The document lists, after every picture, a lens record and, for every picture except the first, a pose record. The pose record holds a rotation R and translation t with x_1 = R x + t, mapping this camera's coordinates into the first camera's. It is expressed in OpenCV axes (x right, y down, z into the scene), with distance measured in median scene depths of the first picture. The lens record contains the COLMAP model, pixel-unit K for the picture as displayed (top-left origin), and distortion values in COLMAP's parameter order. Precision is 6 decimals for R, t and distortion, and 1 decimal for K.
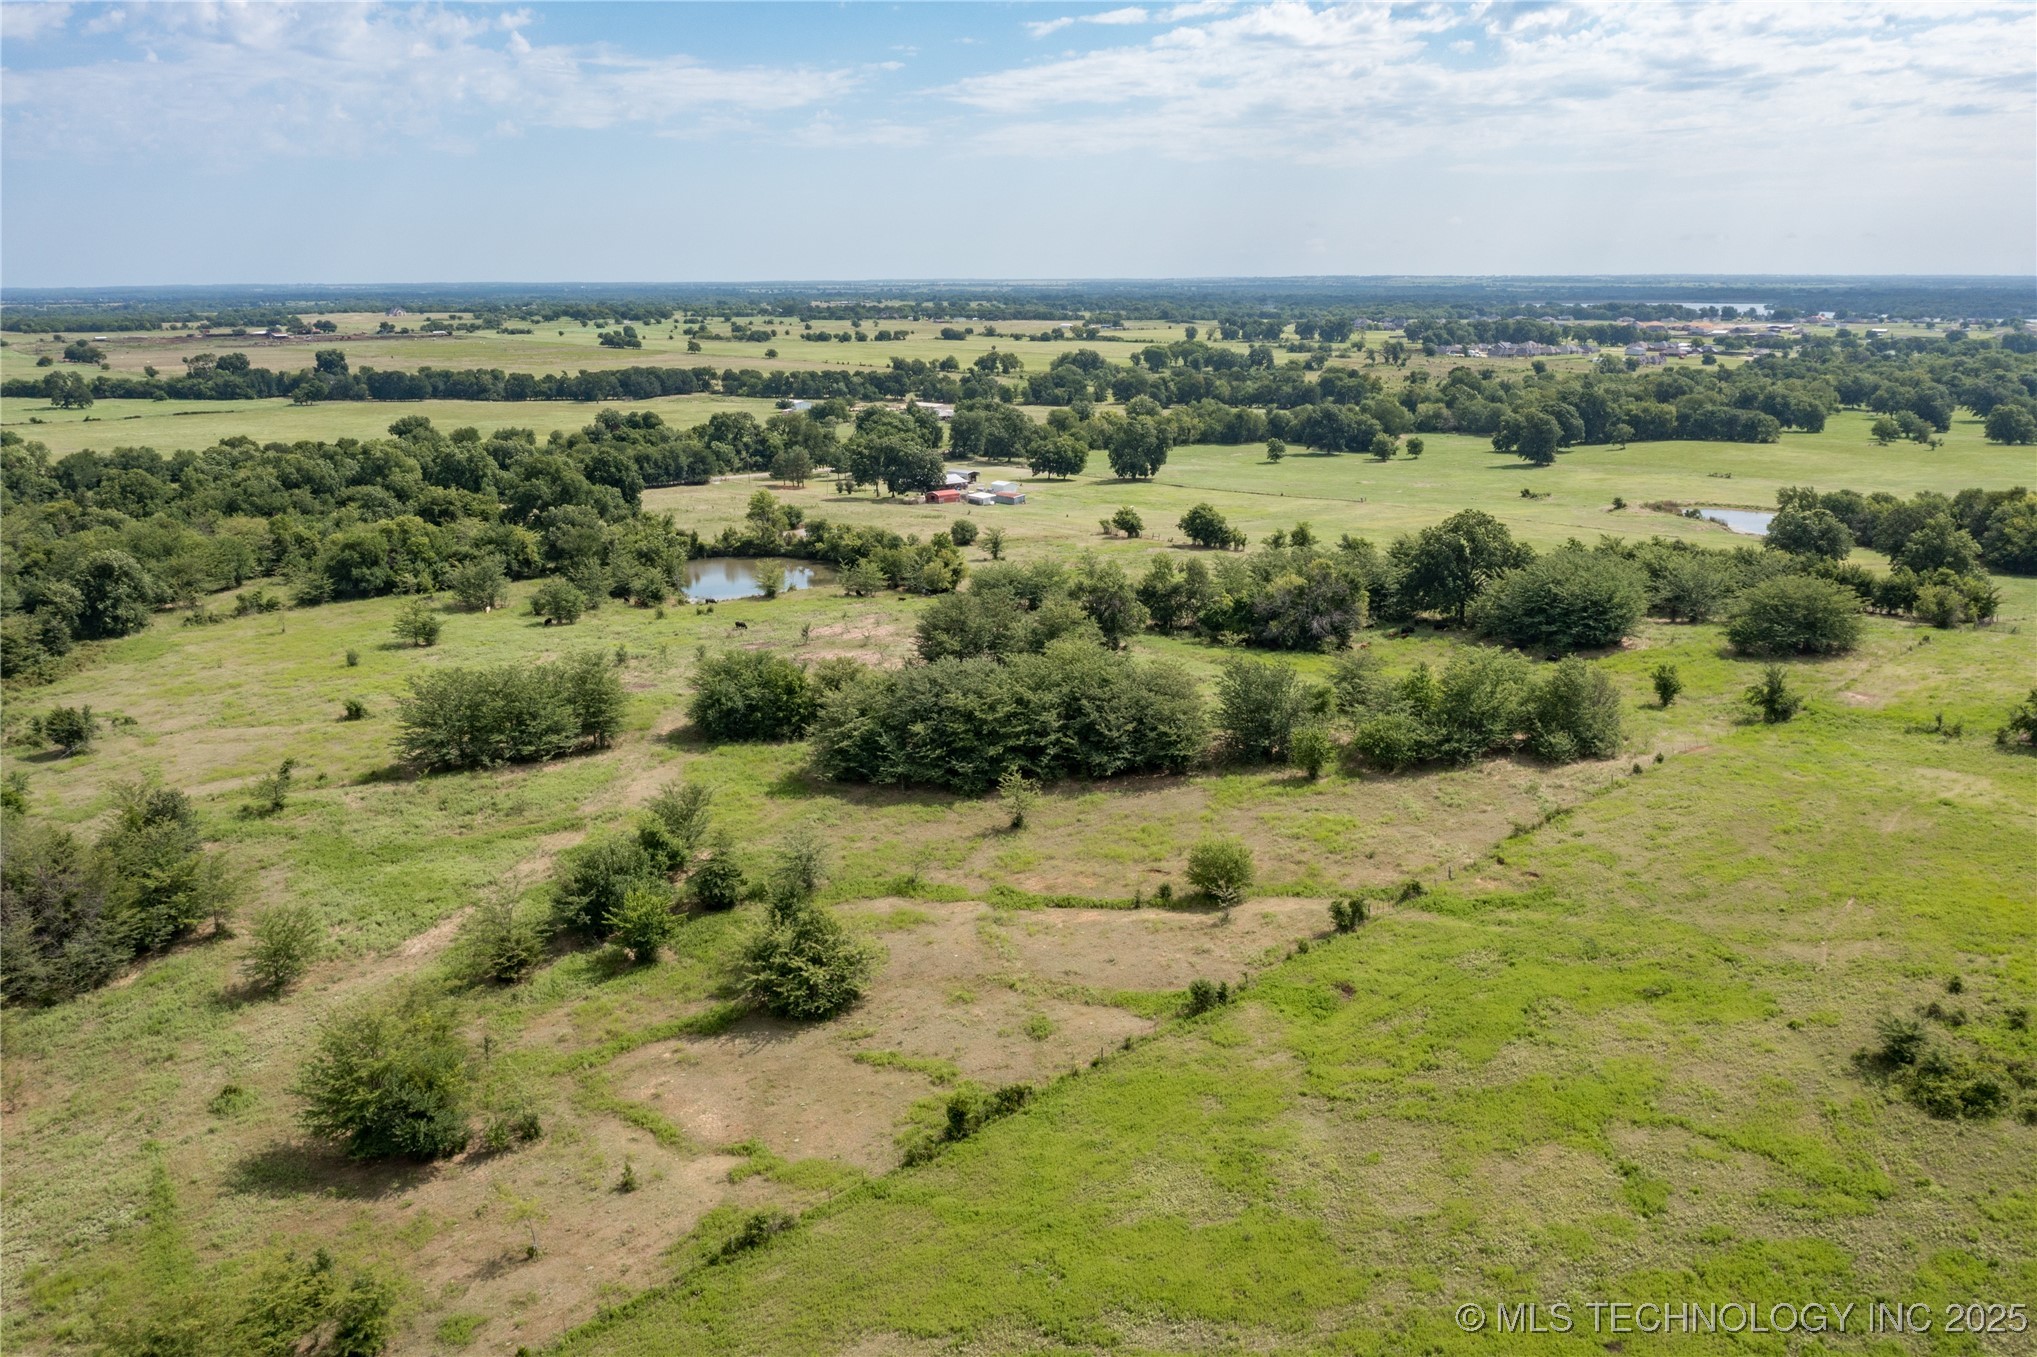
lens RADIAL K [[1585.5, 0, 1018.3], [0, 1585.5, 686.7], [0, 0, 1]] dist [-0.037562, 0.007006]
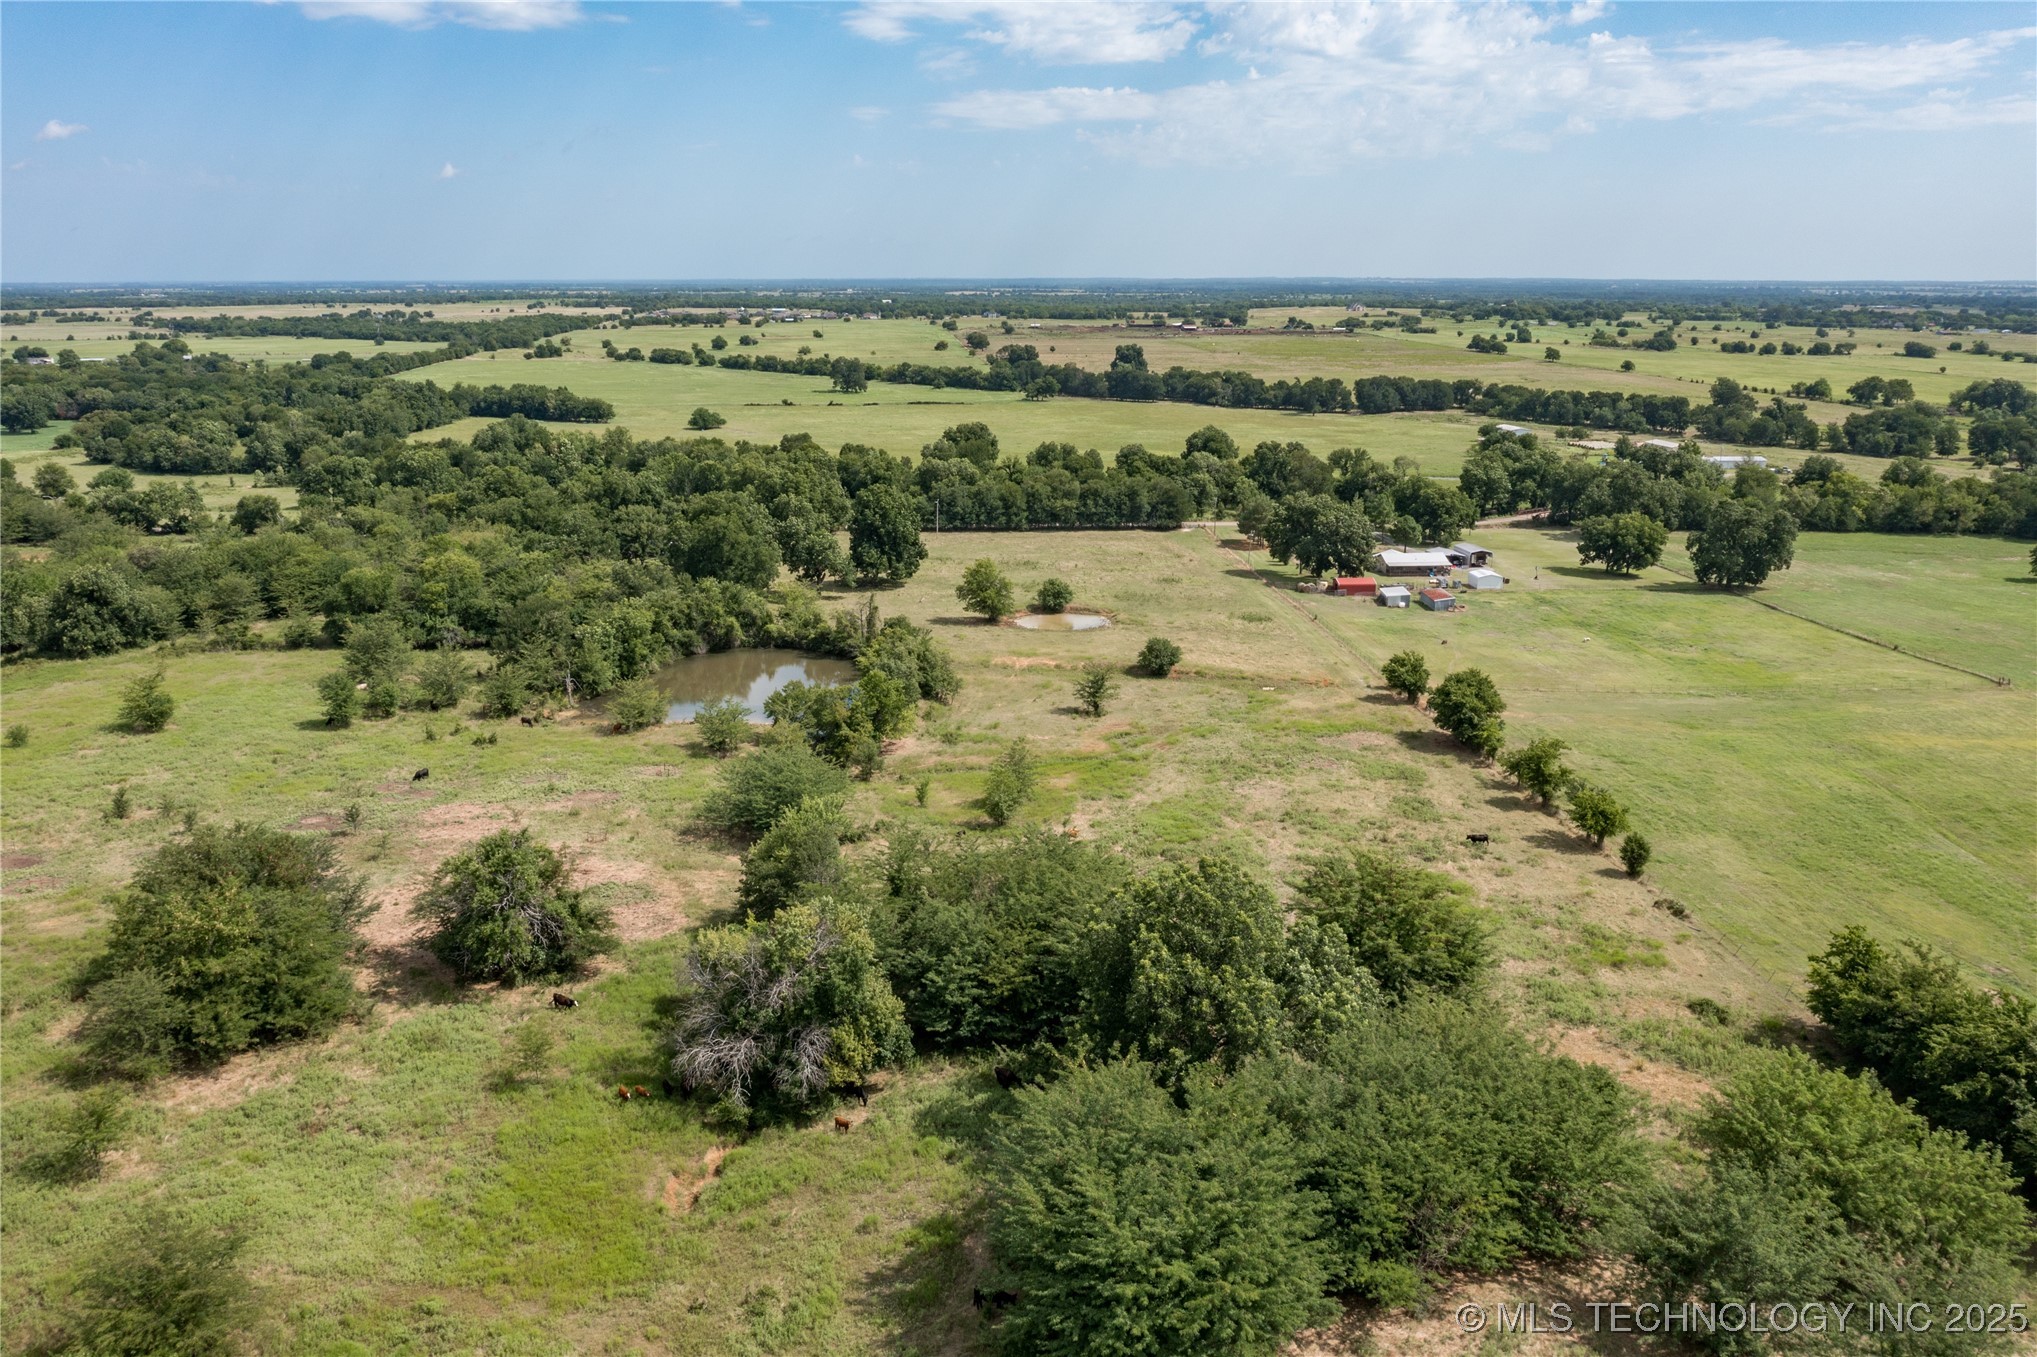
lens RADIAL K [[1587.2, 0, 1018.2], [0, 1587.2, 668.5], [0, 0, 1]] dist [-0.032725, 0.007304]
pose [[0.800882, 0.145914, -0.580772, 0.285666], [-0.151264, 0.987702, 0.039559, -0.100951], [0.579402, 0.056168, 0.813104, 0.383871]]
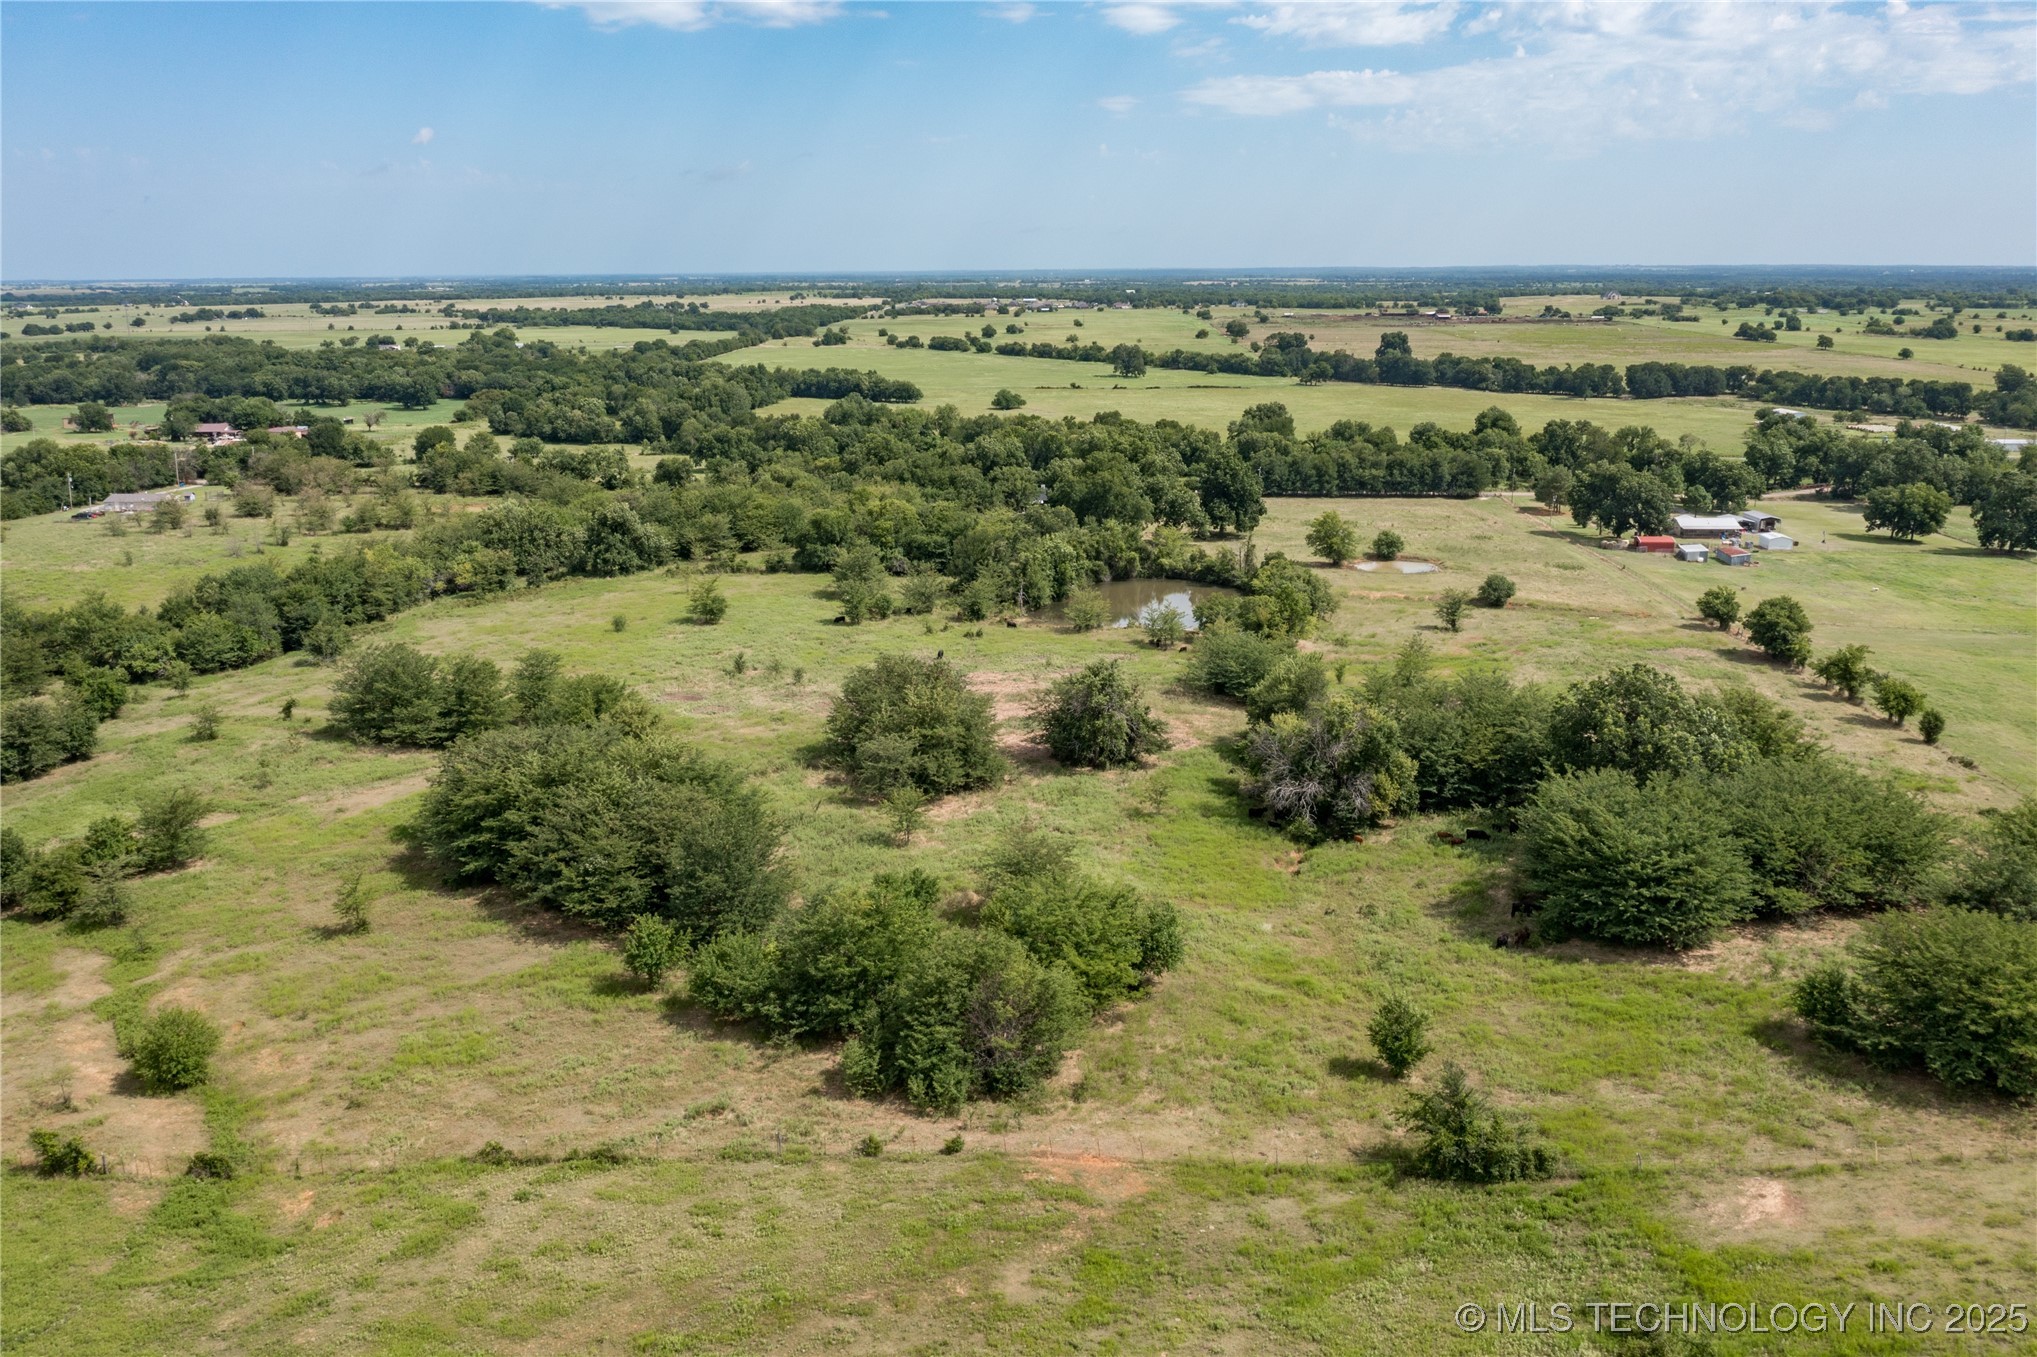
lens RADIAL K [[1583.6, 0, 1019.7], [0, 1583.6, 676.1], [0, 0, 1]] dist [-0.028382, -0.000596]
pose [[0.710059, 0.172600, -0.682660, 0.316802], [-0.169404, 0.982891, 0.072306, -0.065944], [0.683460, 0.064304, 0.727150, 0.242143]]
